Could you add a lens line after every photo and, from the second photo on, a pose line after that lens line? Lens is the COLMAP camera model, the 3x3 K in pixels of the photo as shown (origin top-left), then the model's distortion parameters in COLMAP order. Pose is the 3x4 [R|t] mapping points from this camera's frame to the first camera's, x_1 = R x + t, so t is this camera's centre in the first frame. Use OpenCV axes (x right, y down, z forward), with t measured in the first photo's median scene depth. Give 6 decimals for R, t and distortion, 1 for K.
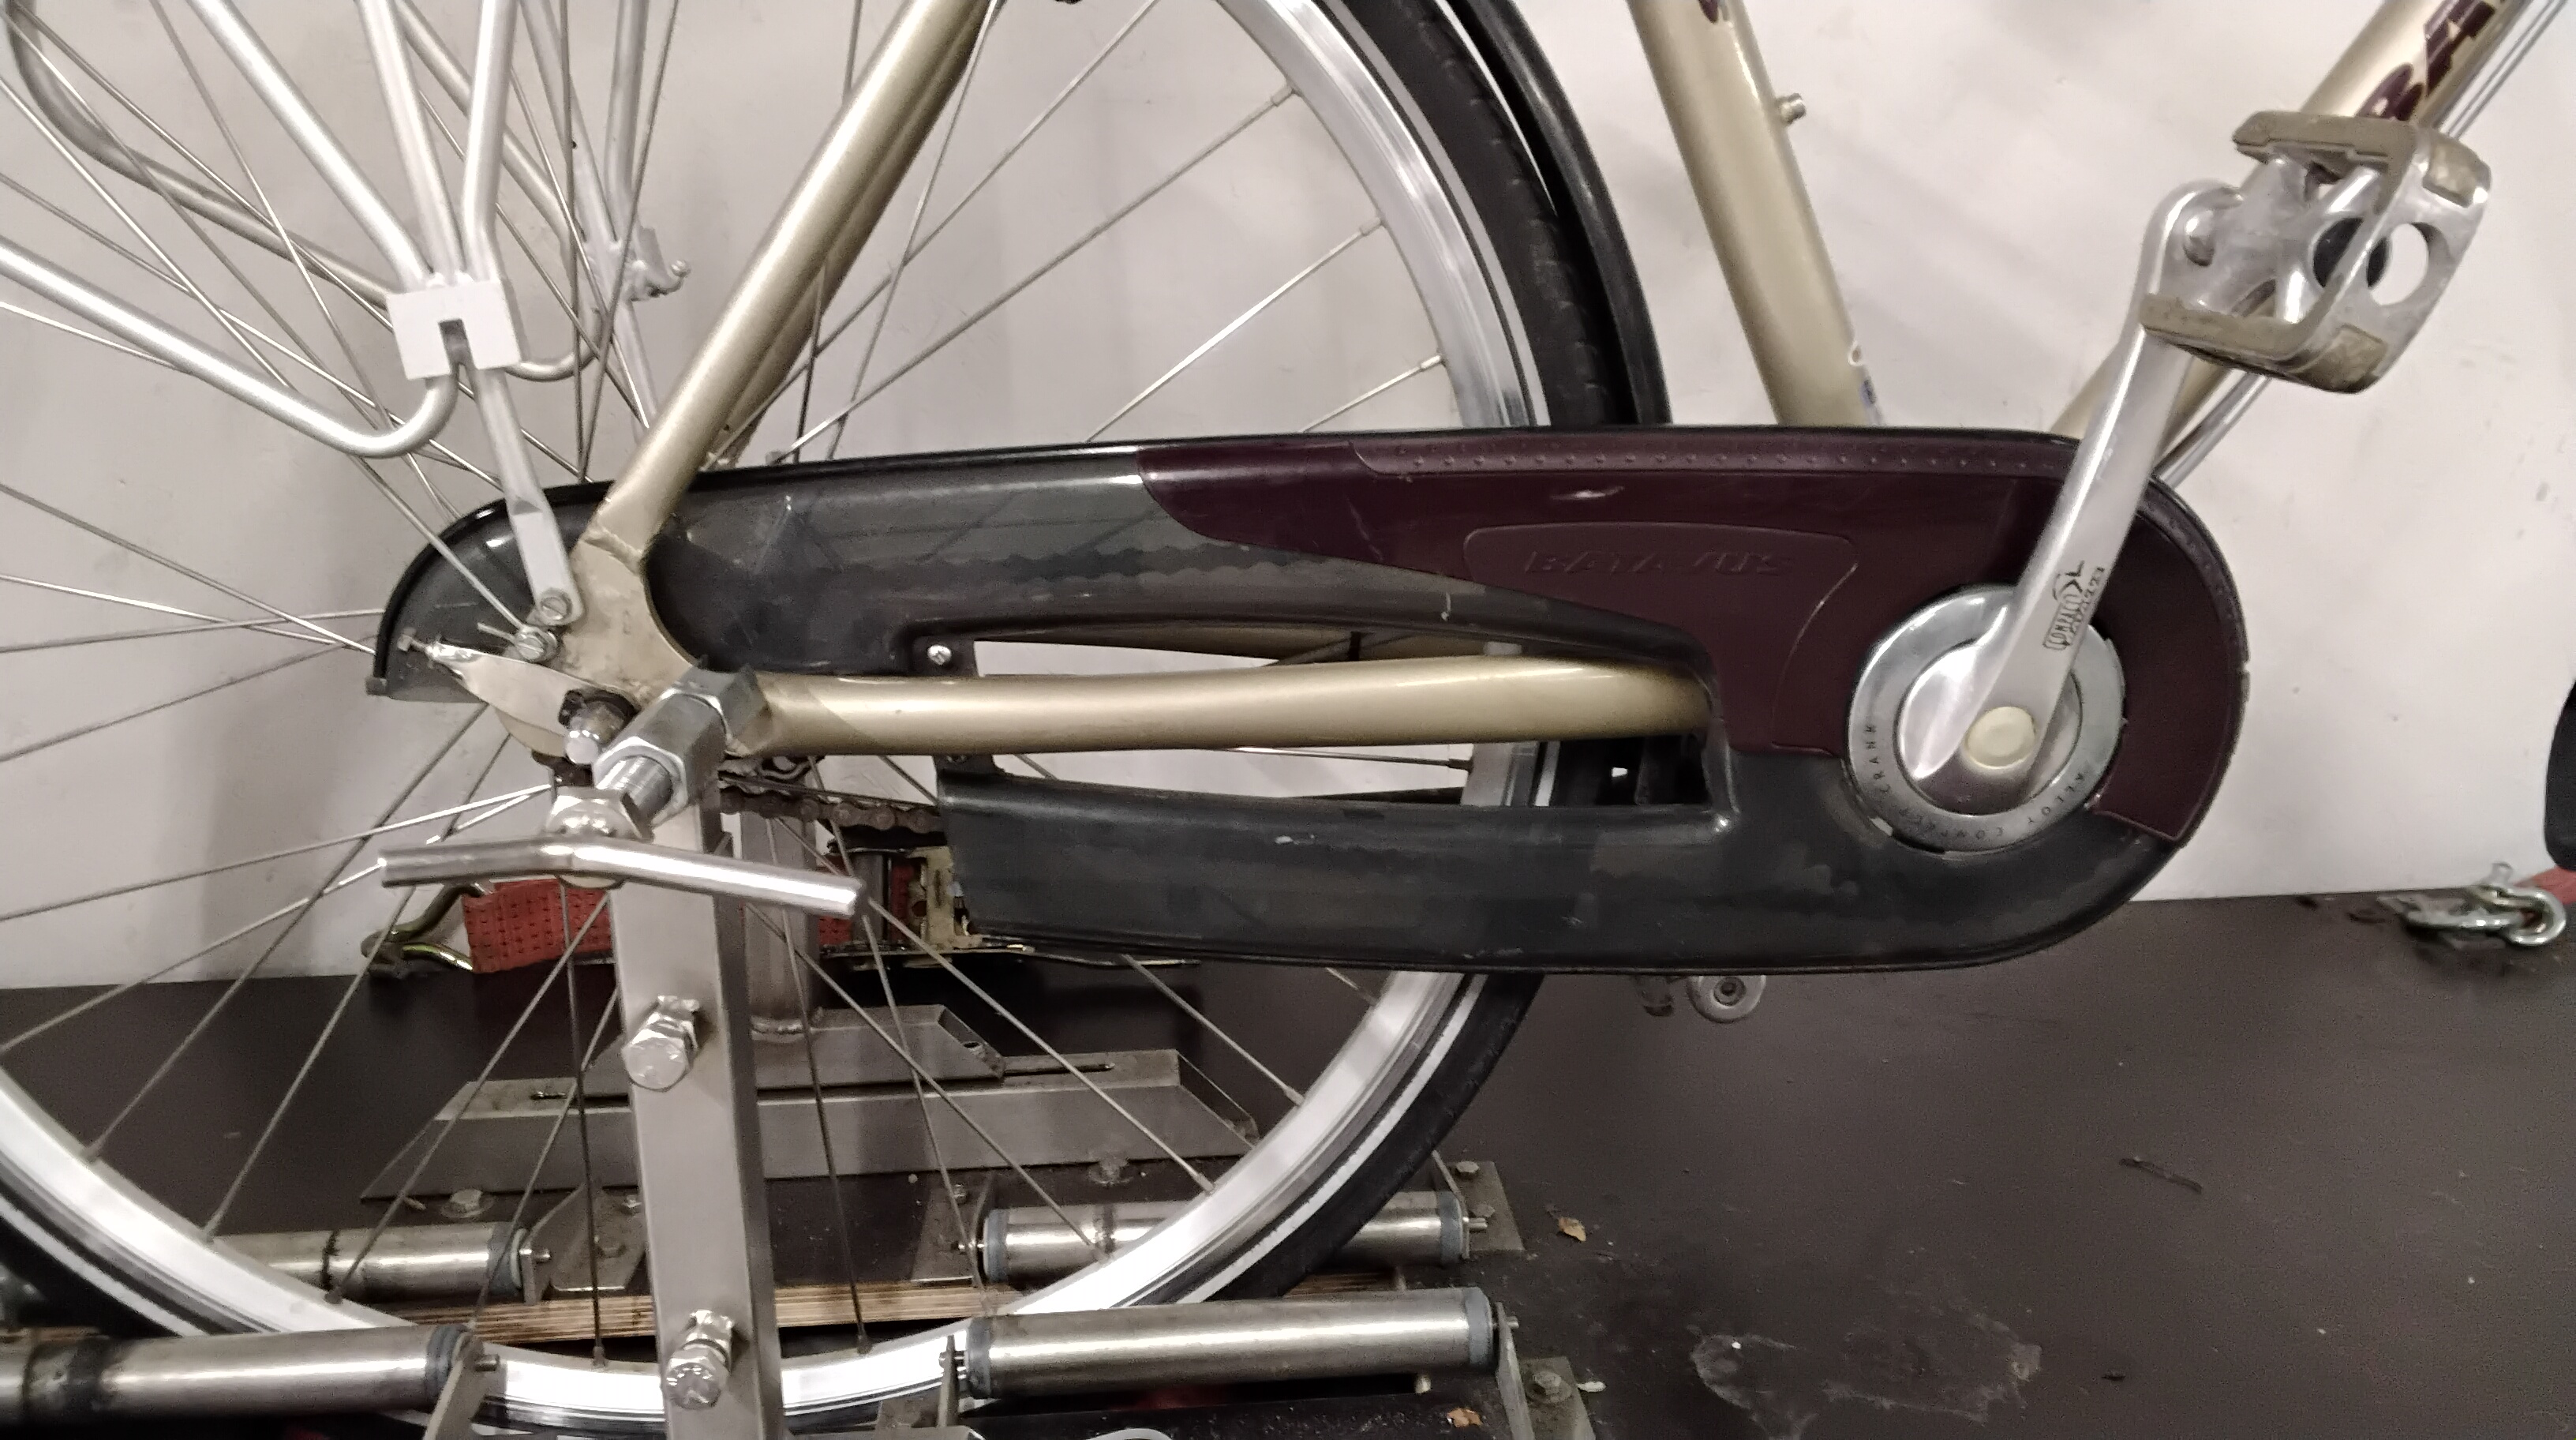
lens RADIAL K [[2026.0, 0, 1289.5], [0, 2026.0, 708.7], [0, 0, 1]] dist [0.078418, -0.096697]
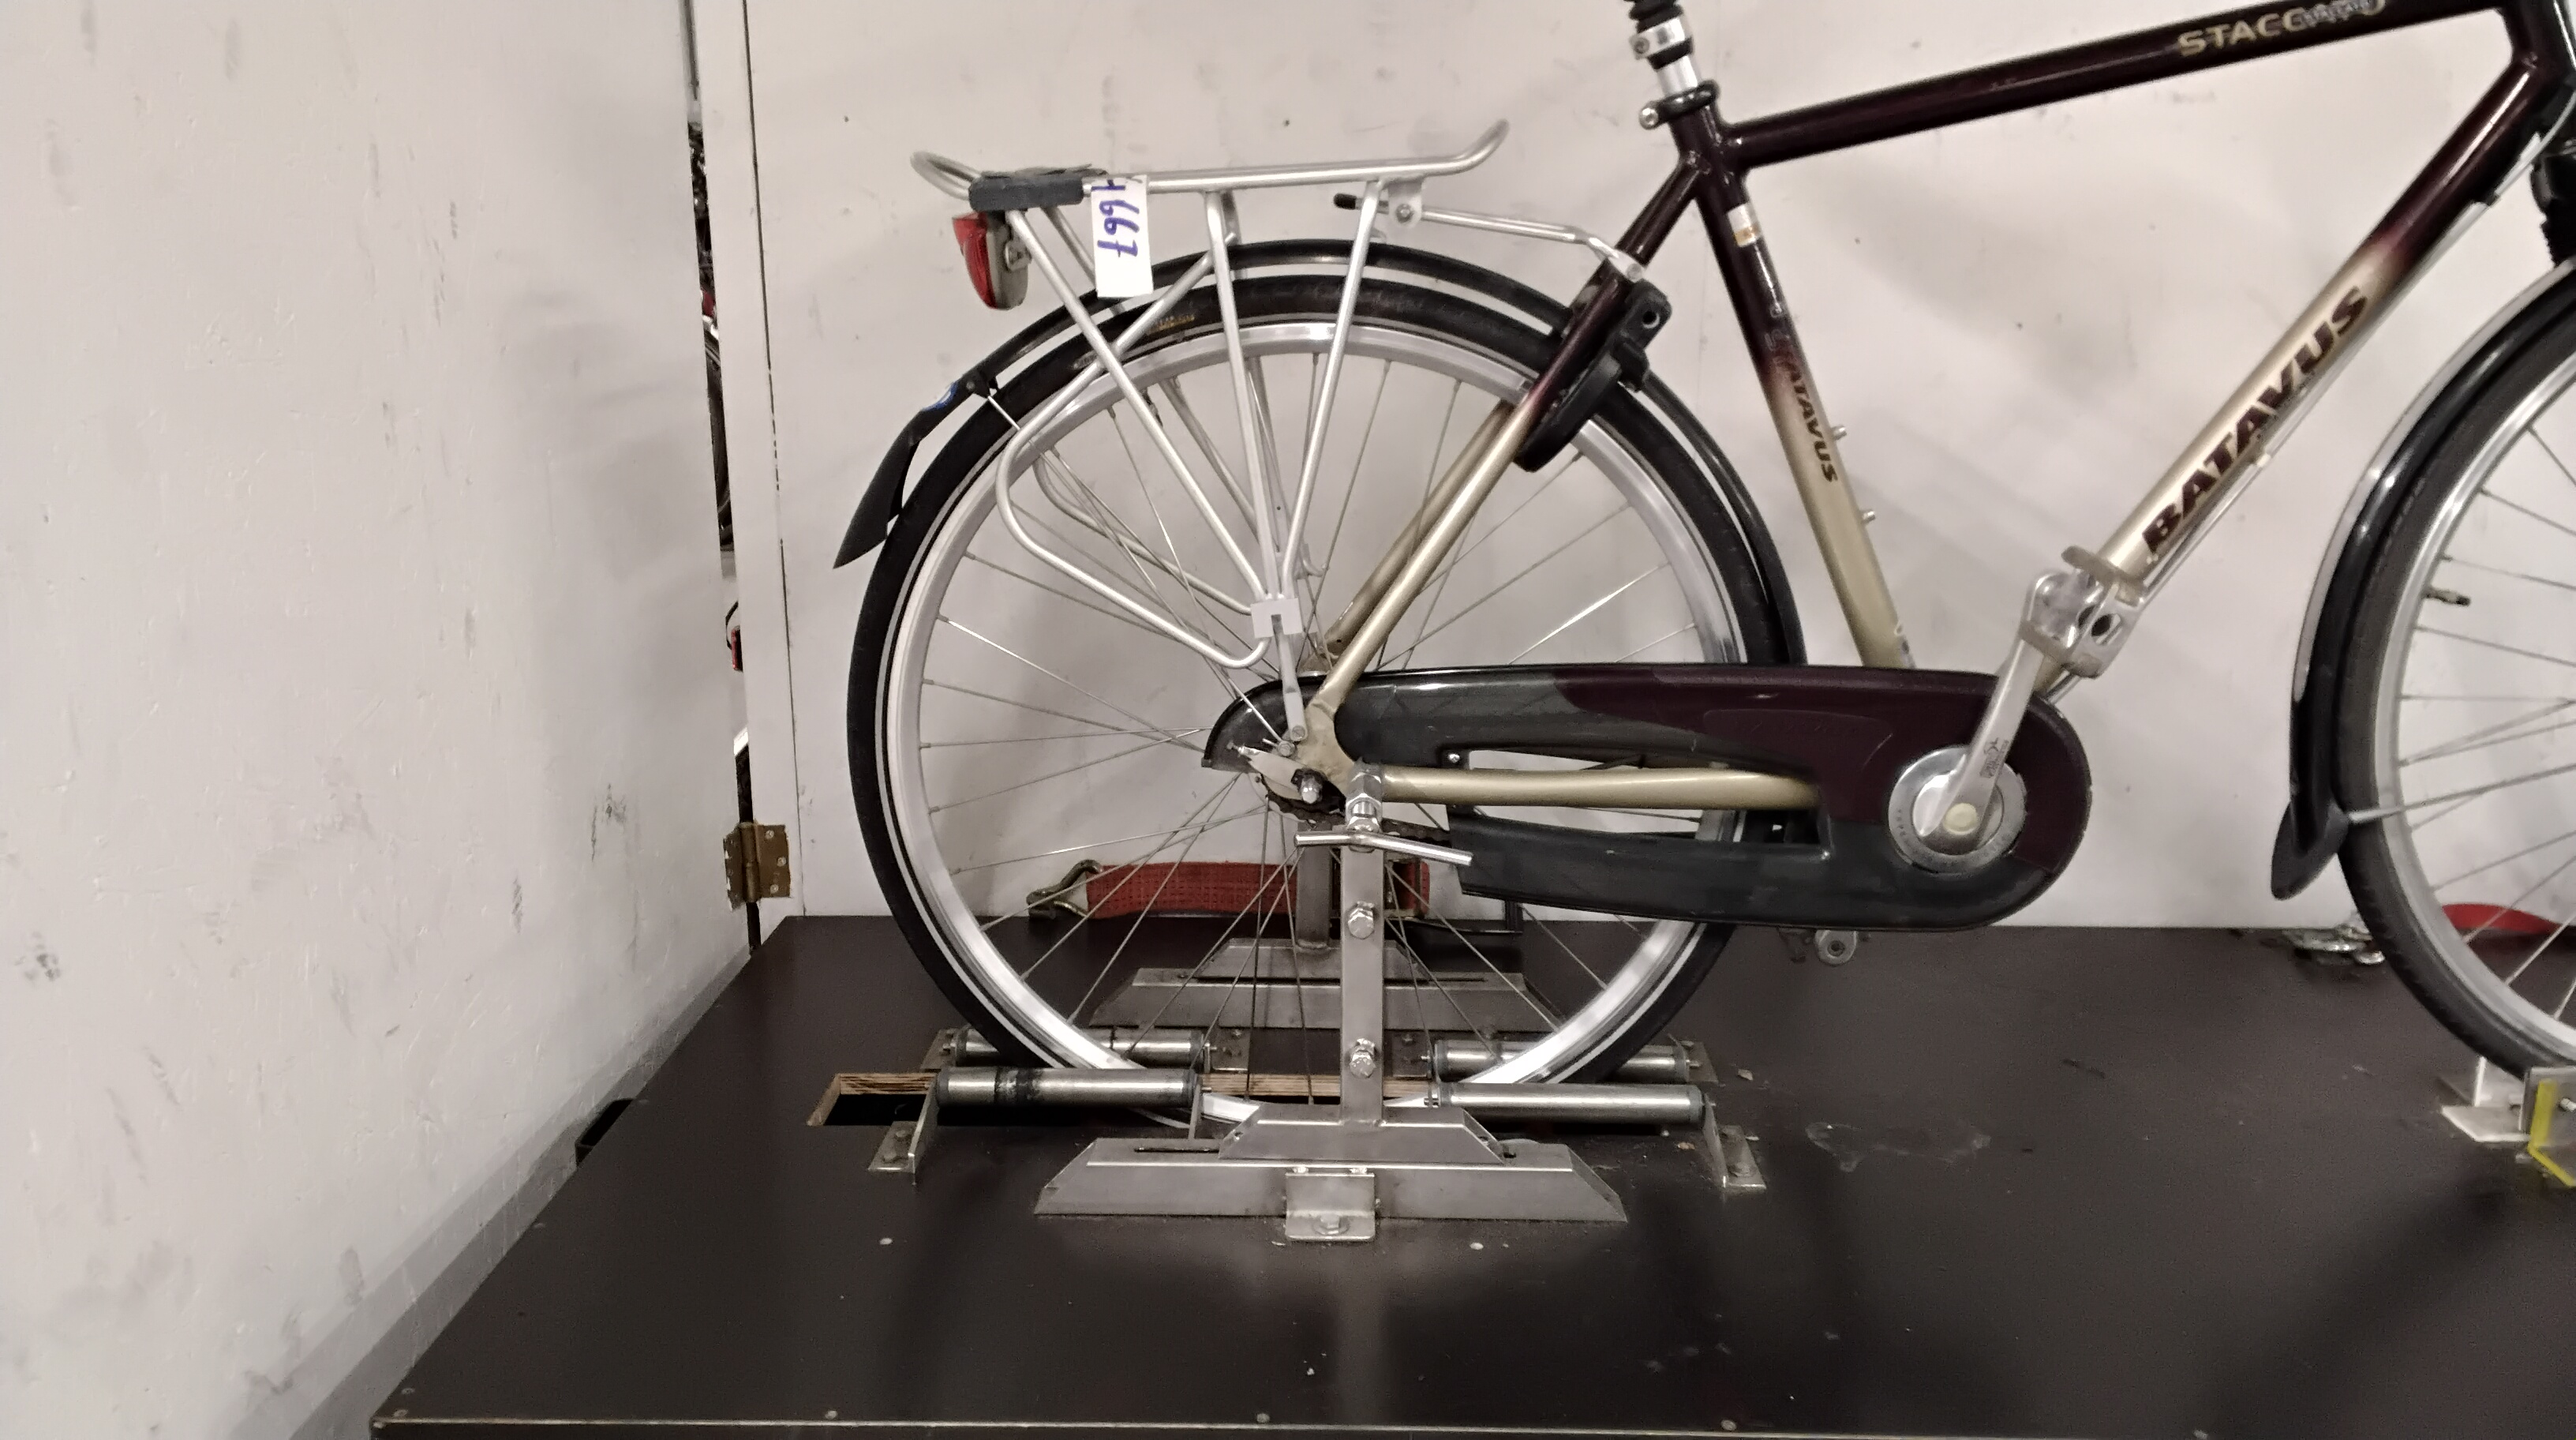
lens RADIAL K [[2026.0, 0, 1297.5], [0, 2026.0, 721.7], [0, 0, 1]] dist [0.078418, -0.096697]
pose [[0.995045, 0.037823, -0.091952, -0.133766], [-0.039357, 0.999114, -0.014925, -0.025400], [0.091306, 0.018470, 0.995652, -1.098326]]
